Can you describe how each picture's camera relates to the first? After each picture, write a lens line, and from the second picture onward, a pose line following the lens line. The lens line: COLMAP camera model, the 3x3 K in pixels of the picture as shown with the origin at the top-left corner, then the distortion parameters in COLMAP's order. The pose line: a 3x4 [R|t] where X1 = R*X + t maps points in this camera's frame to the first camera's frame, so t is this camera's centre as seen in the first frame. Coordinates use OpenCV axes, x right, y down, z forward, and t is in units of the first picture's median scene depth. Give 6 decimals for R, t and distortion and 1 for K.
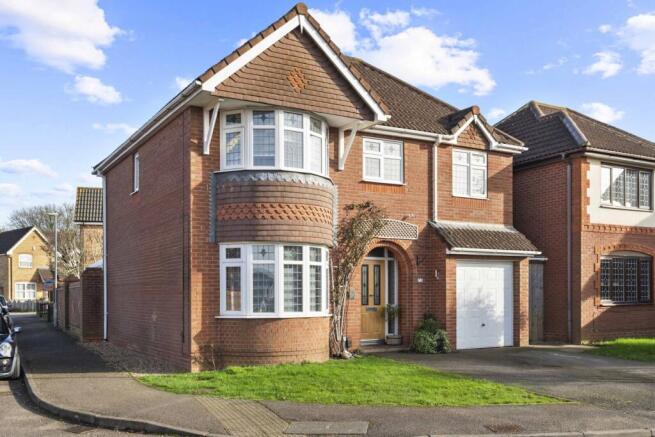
lens RADIAL K [[636.3, 0, 327.7], [0, 636.3, 233.8], [0, 0, 1]] dist [0.000993, 0.006716]
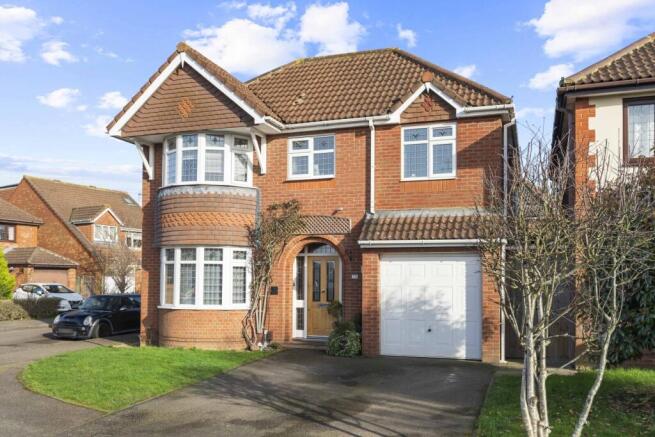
lens RADIAL K [[572.6, 0, 327.5], [0, 572.6, 218.5], [0, 0, 1]] dist [-0.001675, -0.003779]
pose [[0.647461, -0.072710, -0.758622, 0.799760], [0.060481, 0.997201, -0.043958, 0.023207], [0.759695, -0.017422, 0.650046, 0.443310]]
